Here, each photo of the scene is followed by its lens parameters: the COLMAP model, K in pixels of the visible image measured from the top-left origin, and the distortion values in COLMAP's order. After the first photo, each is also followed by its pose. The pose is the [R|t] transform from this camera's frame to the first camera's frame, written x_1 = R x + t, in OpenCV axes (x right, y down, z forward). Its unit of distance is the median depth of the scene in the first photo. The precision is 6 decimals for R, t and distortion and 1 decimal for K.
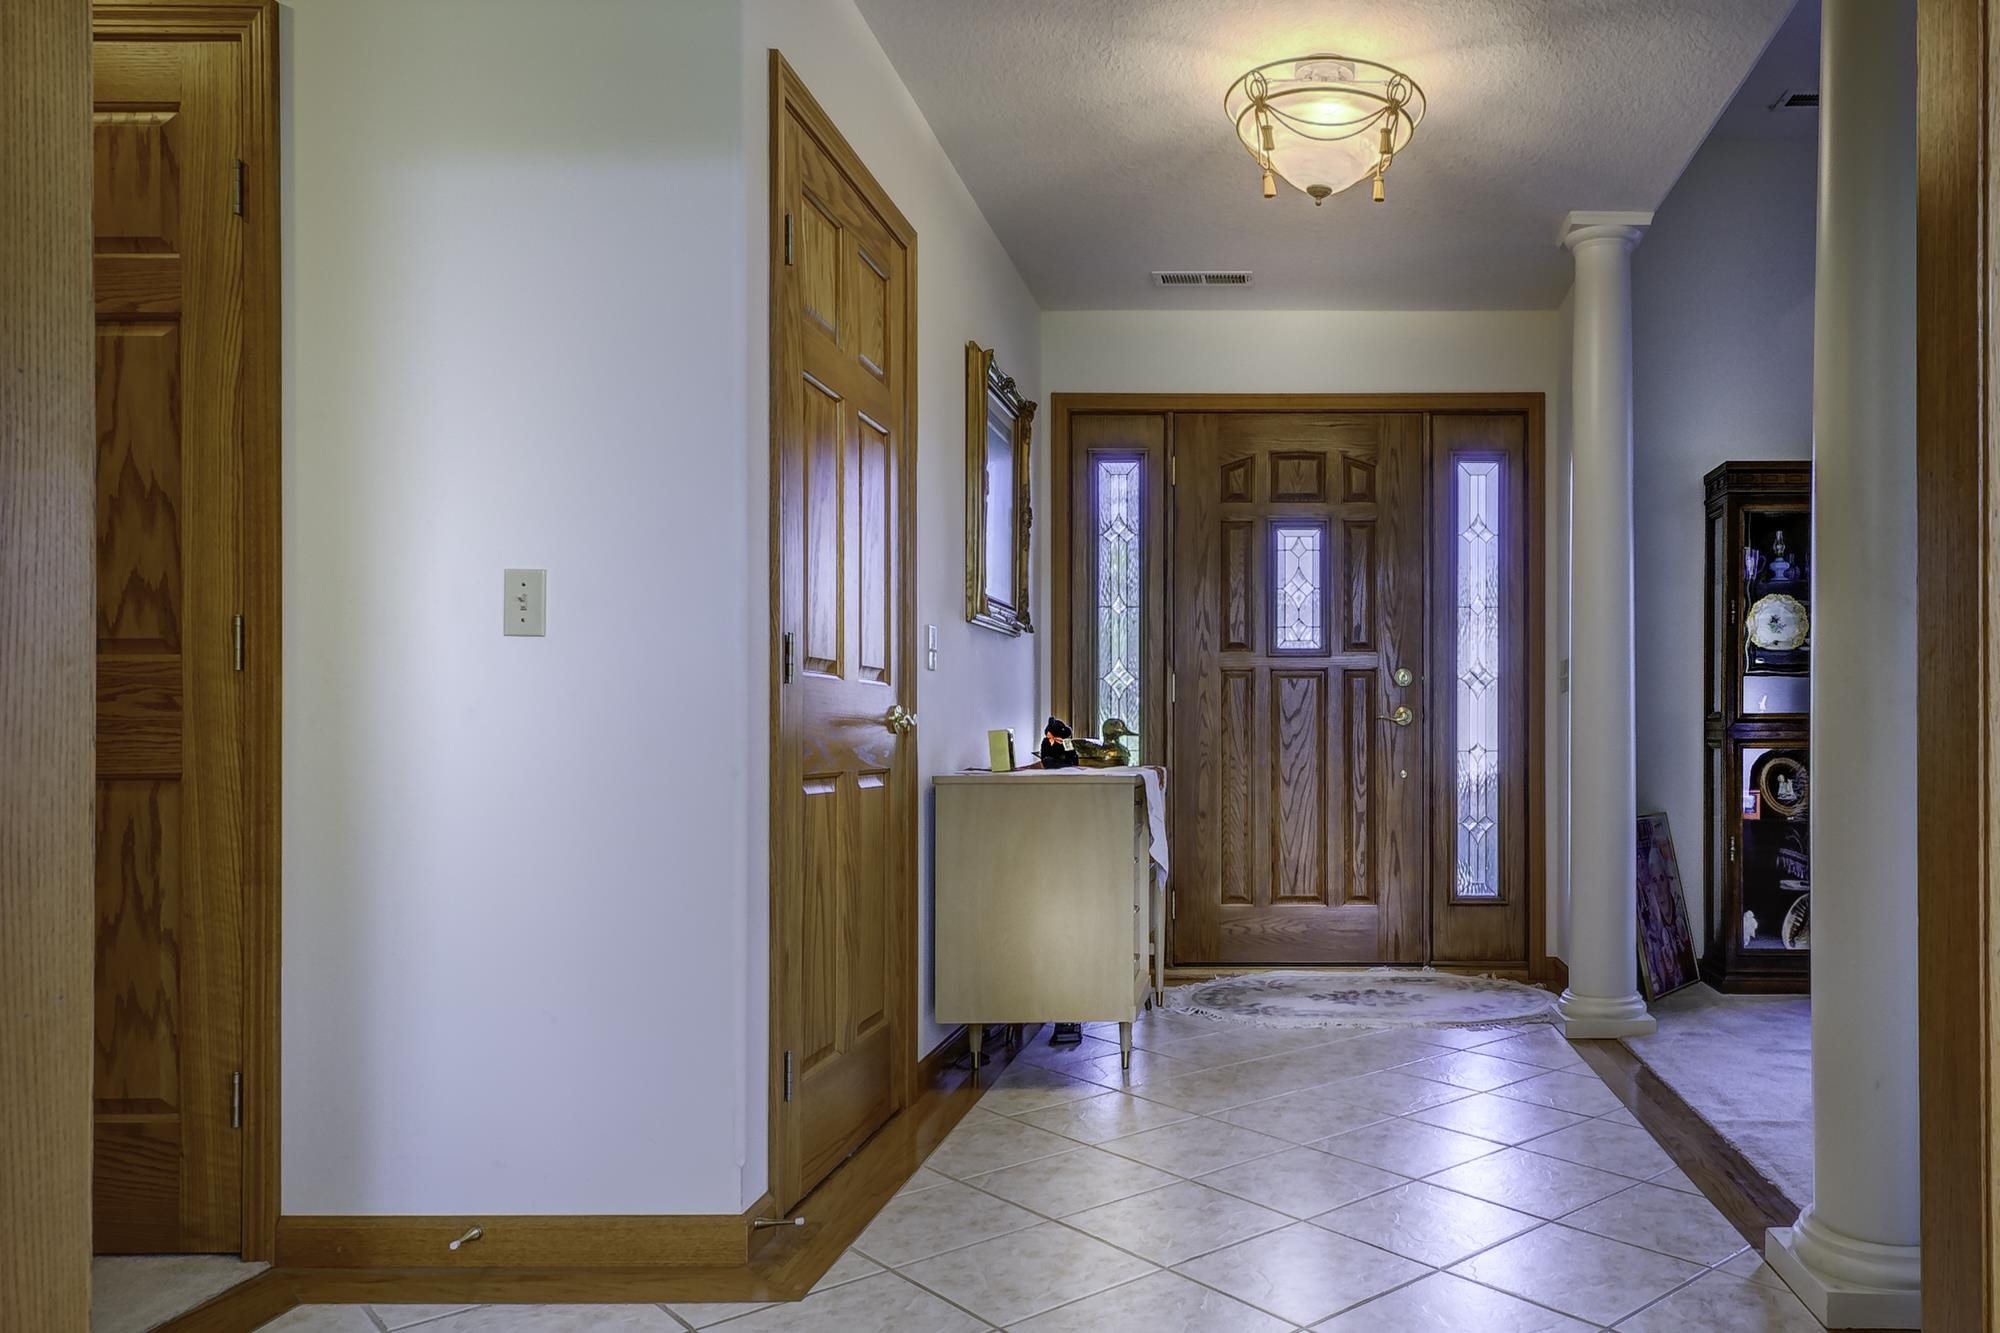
lens RADIAL K [[916.9, 0, 1000.0], [0, 916.9, 666.5], [0, 0, 1]] dist [0.000542, -0.000253]
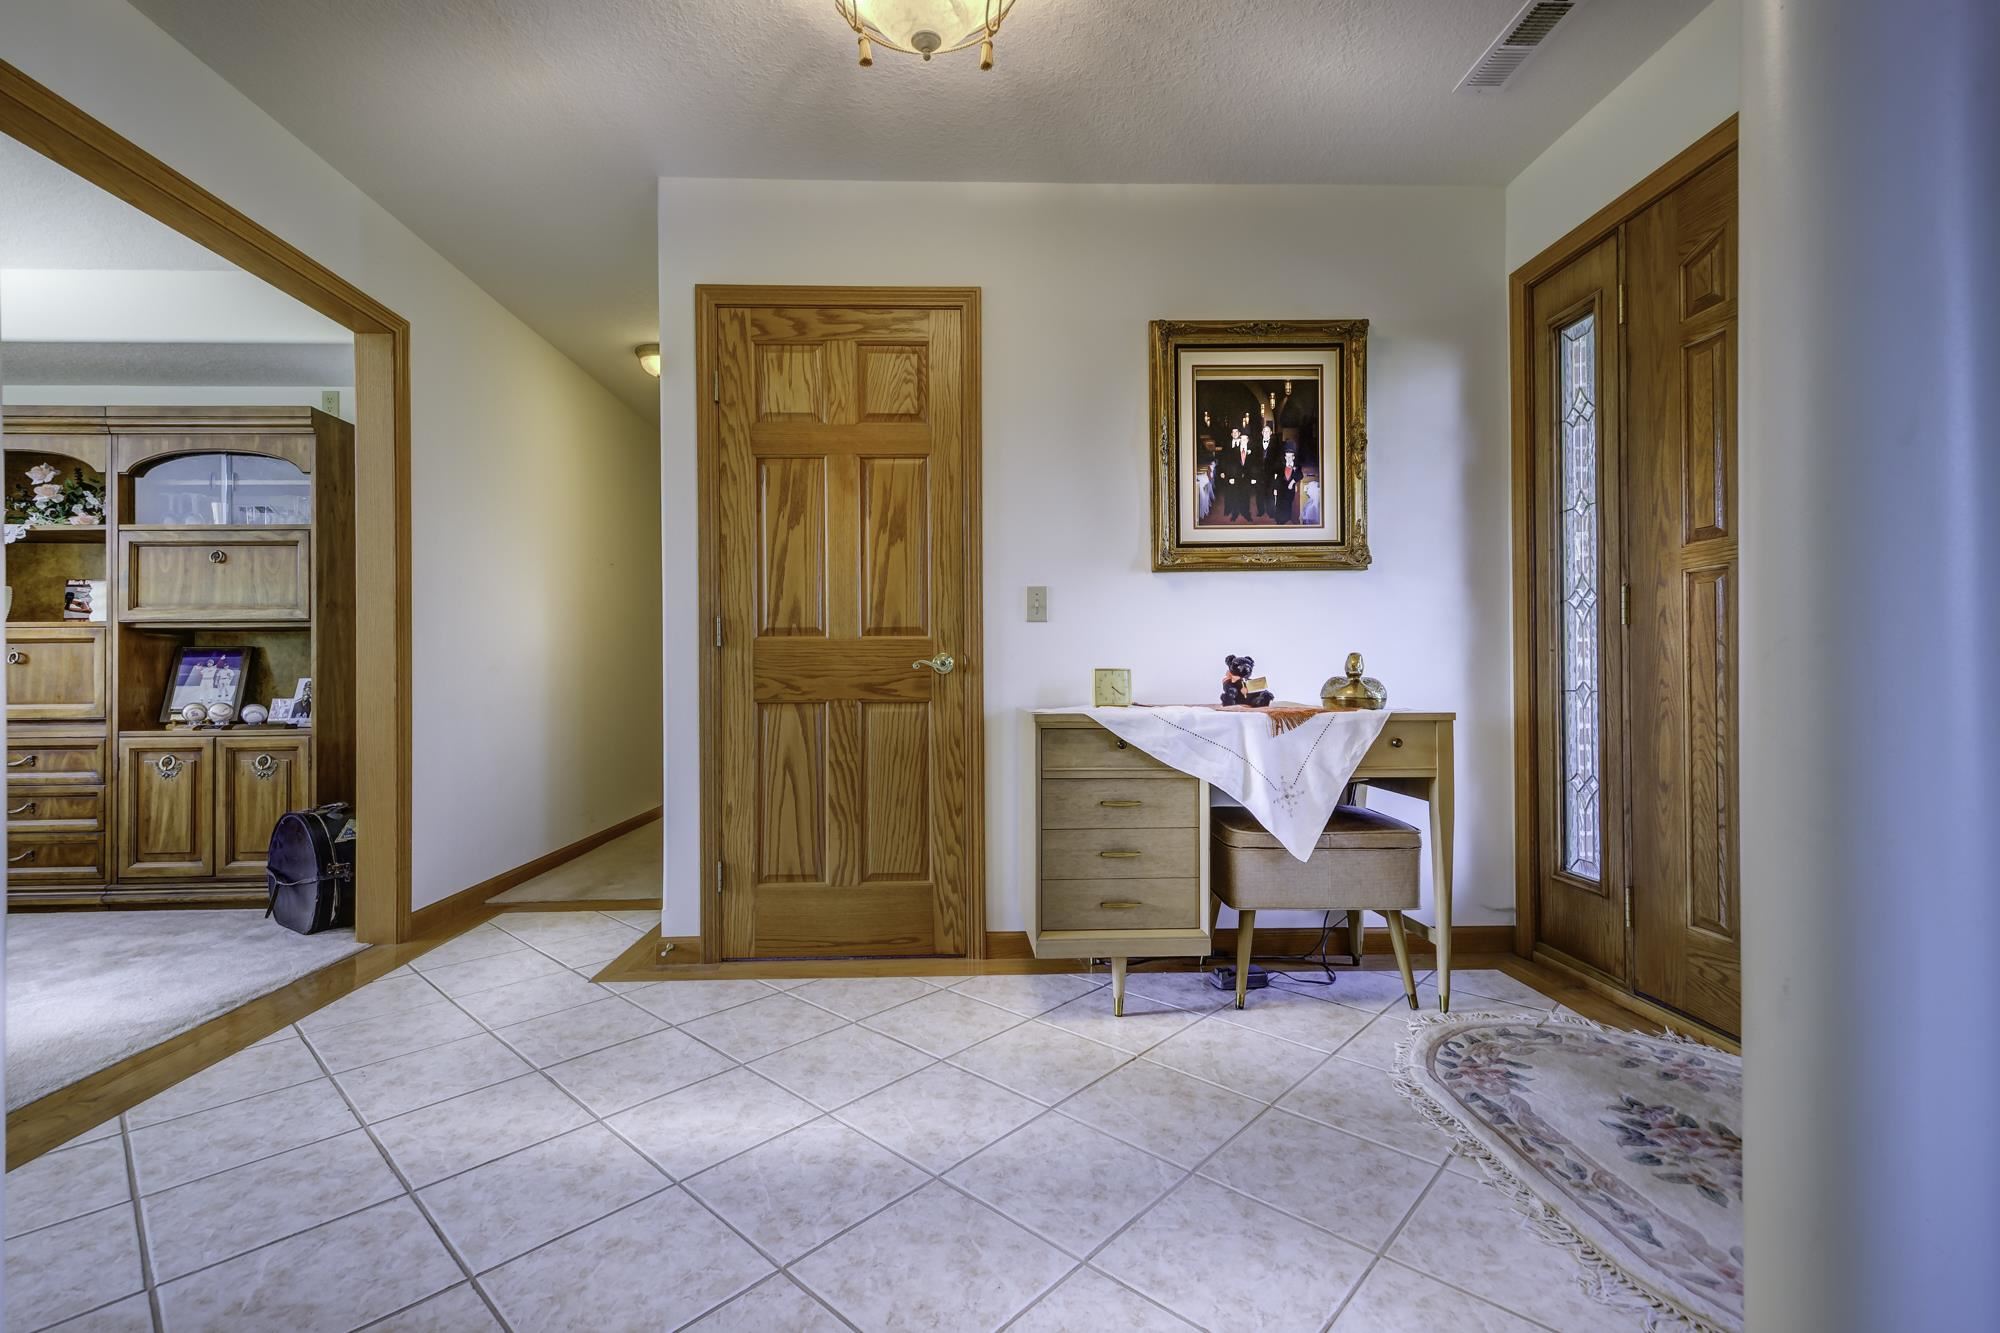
lens RADIAL K [[916.9, 0, 1000.0], [0, 916.9, 666.5], [0, 0, 1]] dist [0.000542, -0.000253]
pose [[0.044845, -0.005303, -0.998980, 0.885411], [-0.000214, 0.999986, -0.005318, 0.075611], [0.998994, 0.000452, 0.044843, 0.474697]]
